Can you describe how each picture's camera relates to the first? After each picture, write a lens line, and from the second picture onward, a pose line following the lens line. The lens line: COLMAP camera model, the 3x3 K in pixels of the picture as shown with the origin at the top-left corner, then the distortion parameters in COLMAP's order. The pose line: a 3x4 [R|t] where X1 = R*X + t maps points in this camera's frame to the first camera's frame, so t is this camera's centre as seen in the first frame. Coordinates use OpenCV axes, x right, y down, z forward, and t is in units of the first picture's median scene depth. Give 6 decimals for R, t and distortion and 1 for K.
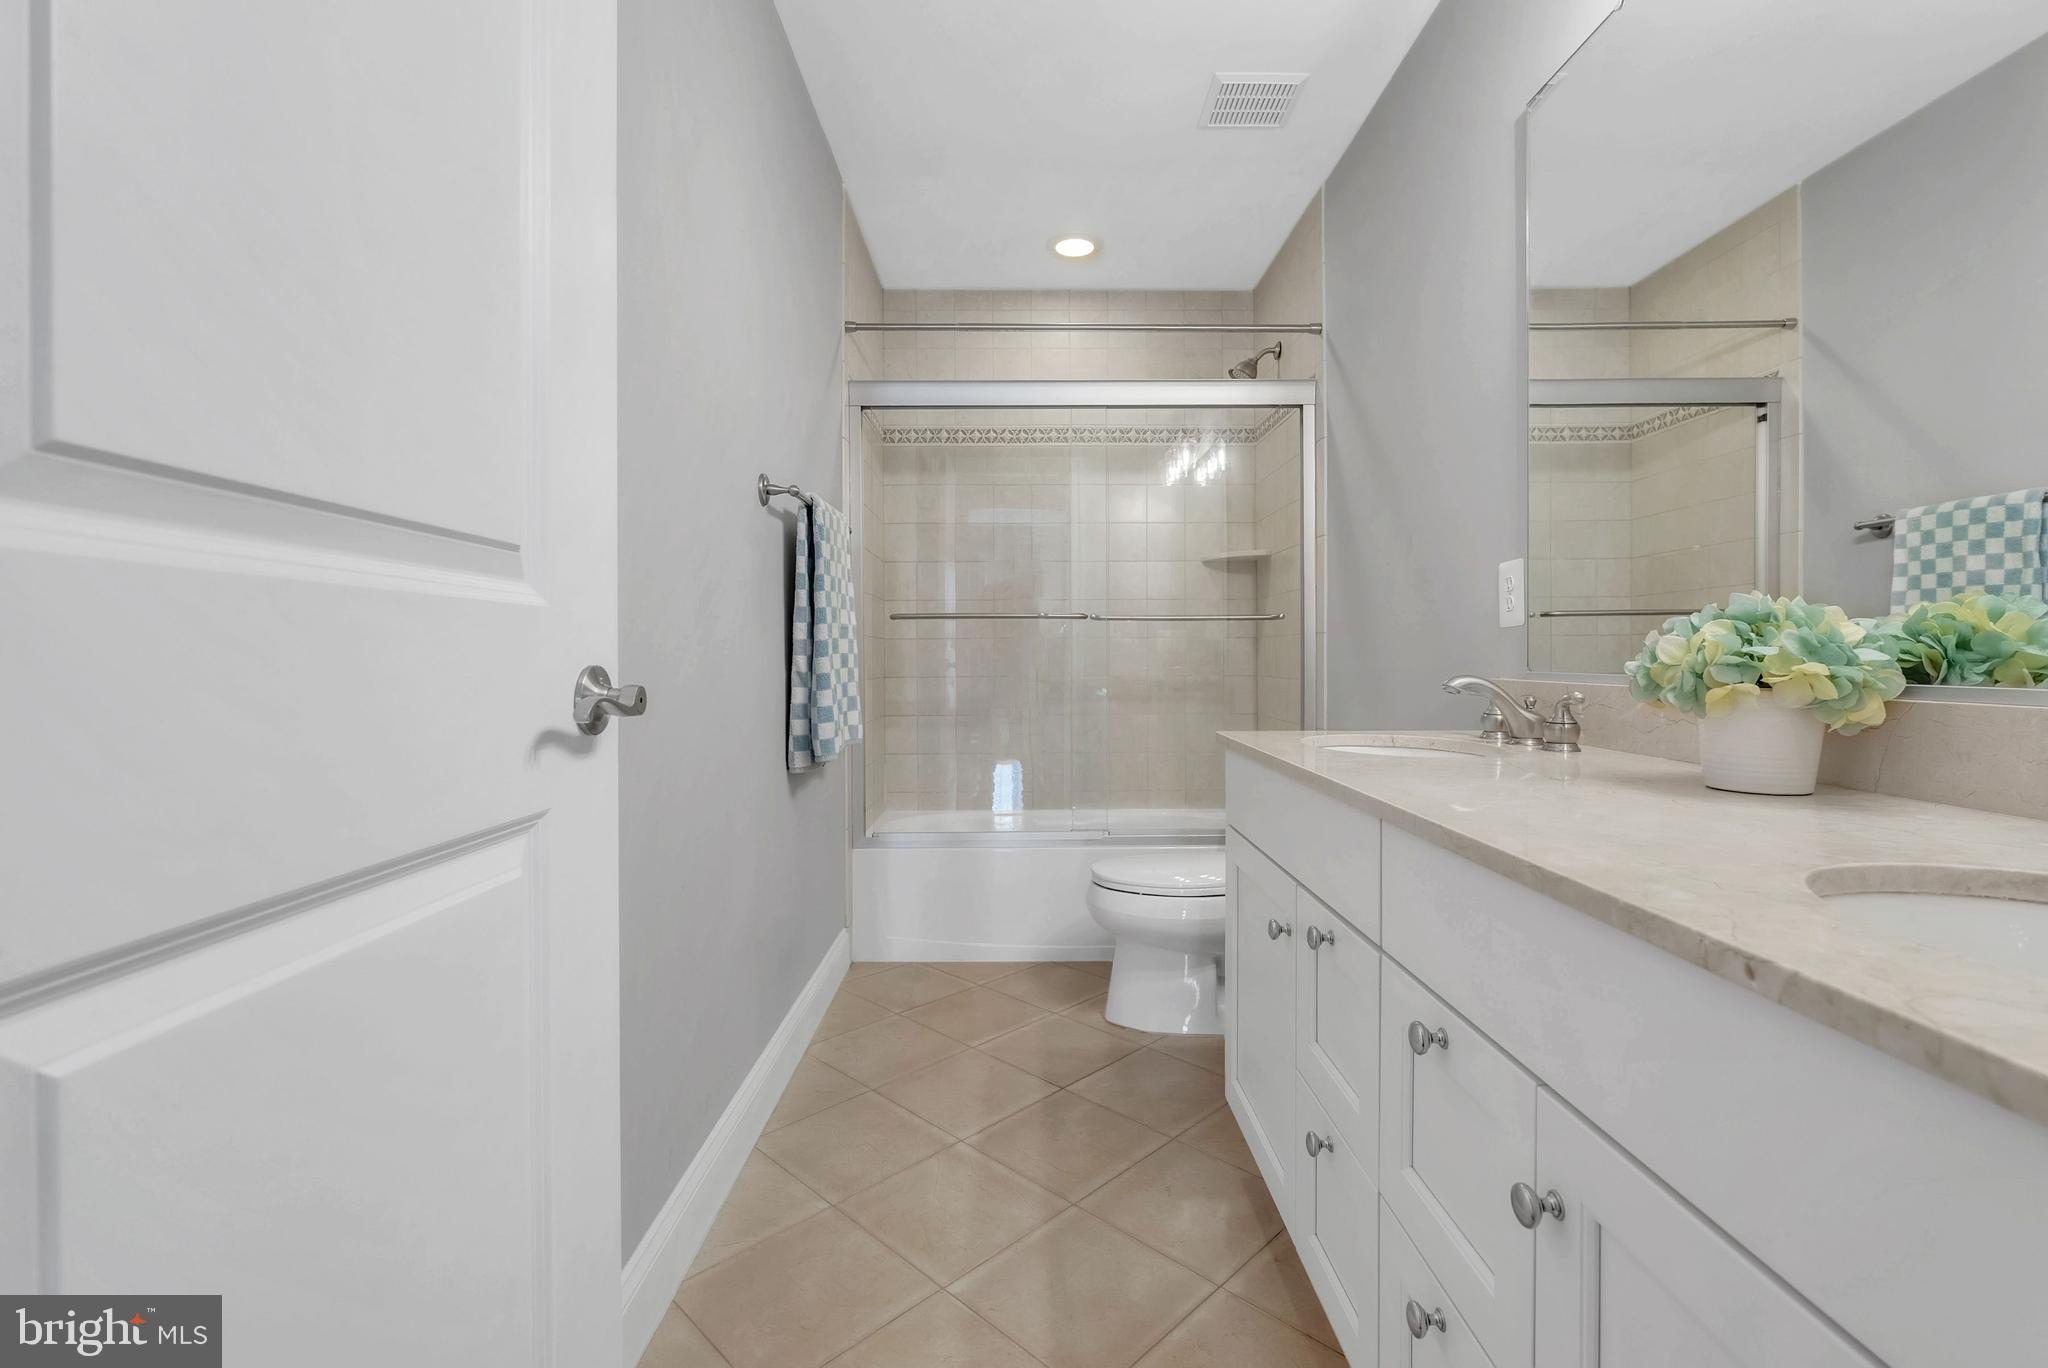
lens RADIAL K [[907.7, 0, 1029.3], [0, 907.7, 674.8], [0, 0, 1]] dist [-0.006739, 0.001125]
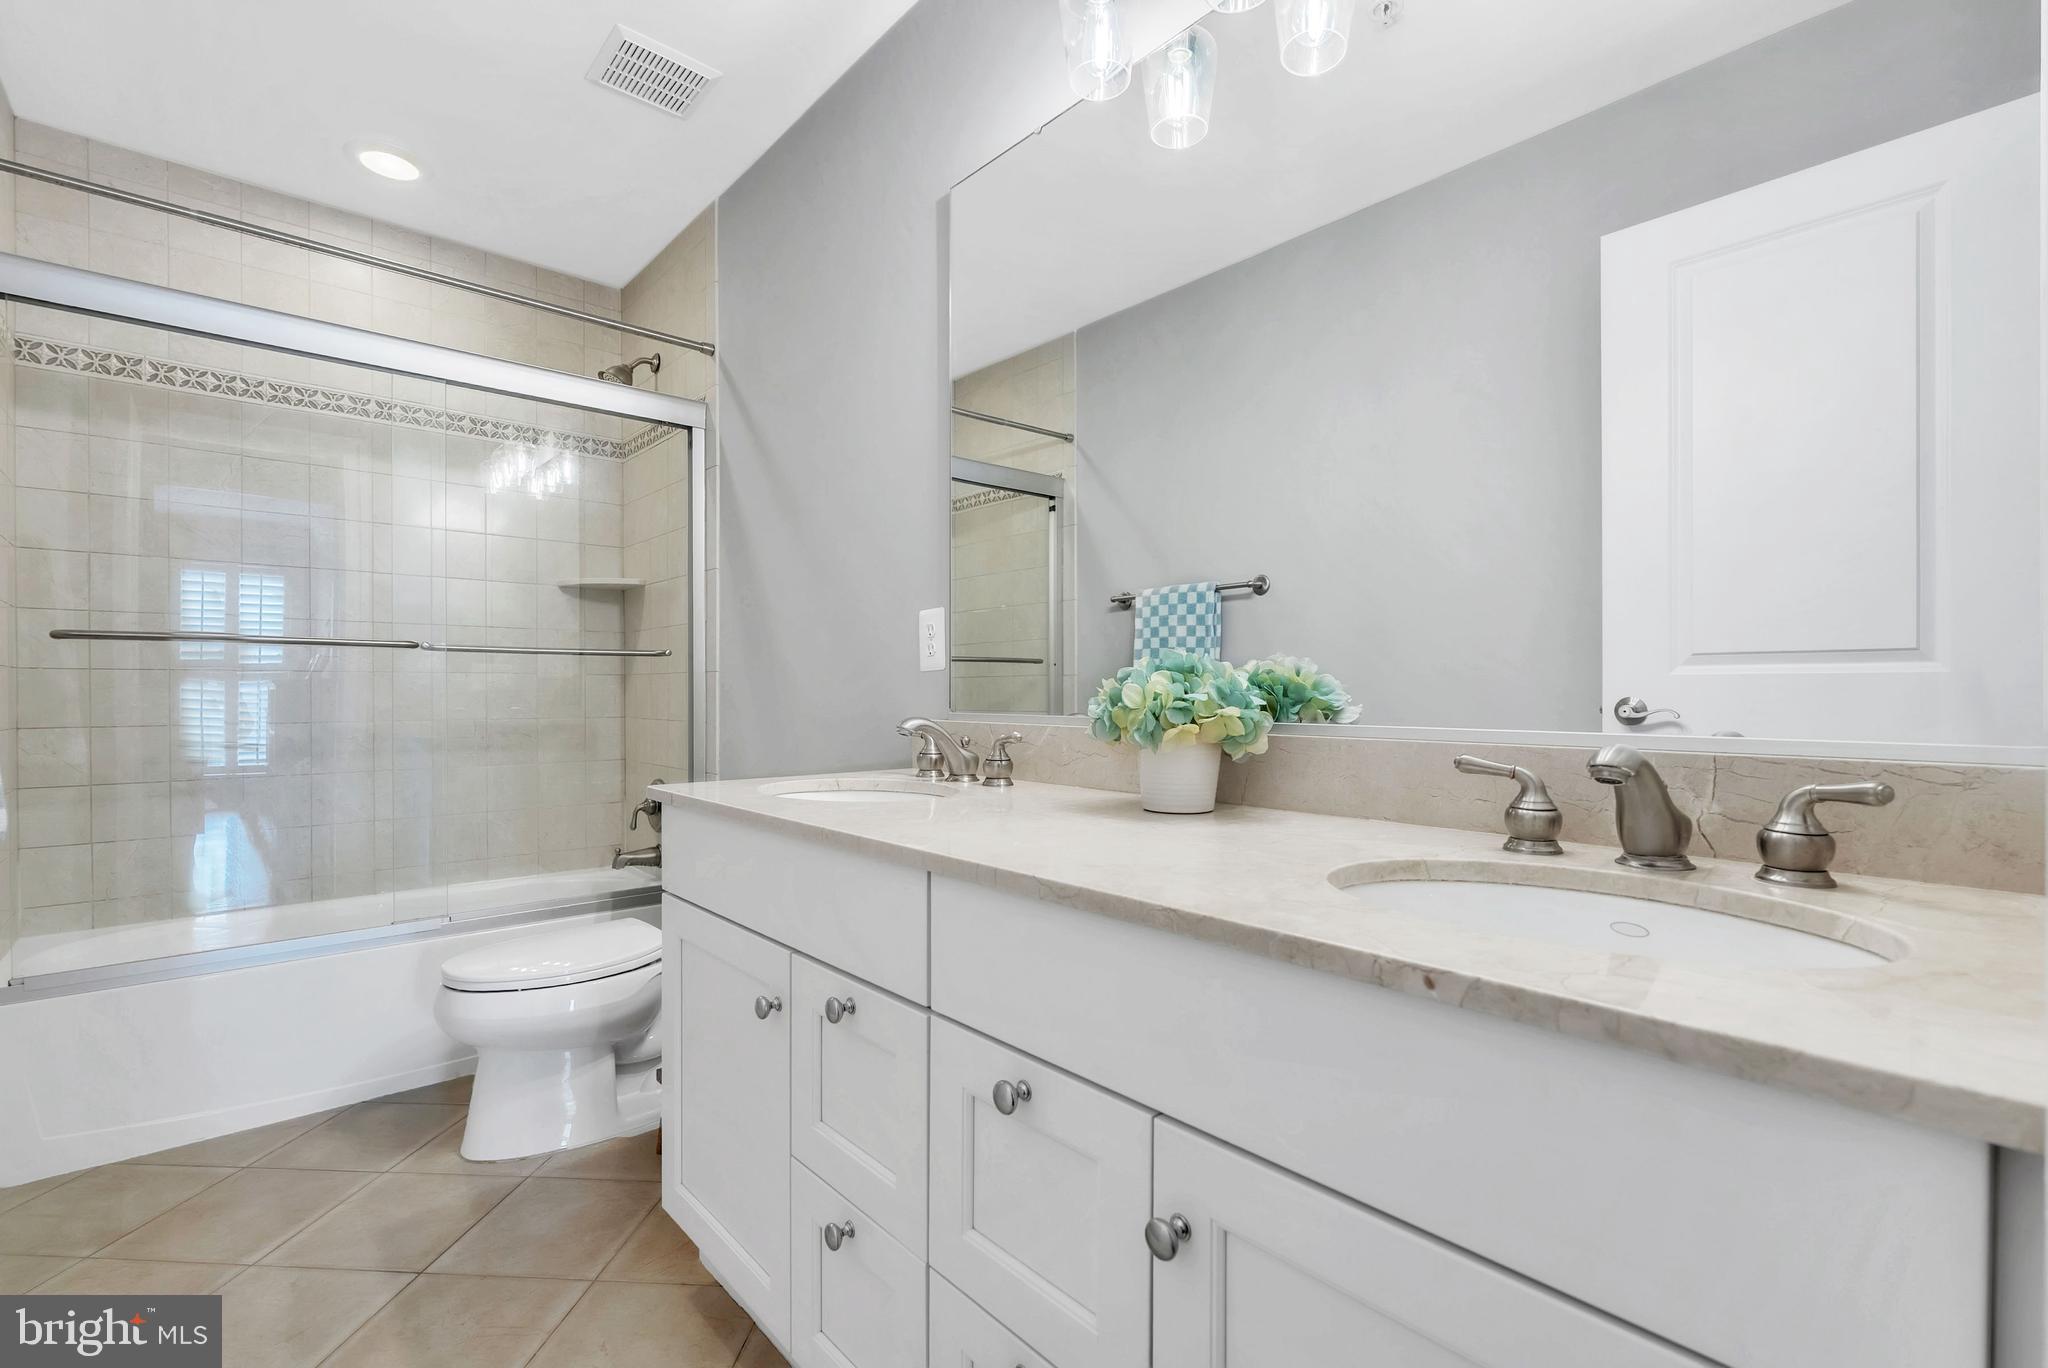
lens RADIAL K [[907.7, 0, 1028.7], [0, 907.7, 706.5], [0, 0, 1]] dist [-0.006739, 0.001125]
pose [[0.751113, -0.006314, 0.660144, -0.070360], [0.010496, 0.999942, -0.002379, -0.005479], [-0.660090, 0.008716, 0.751136, 0.093648]]
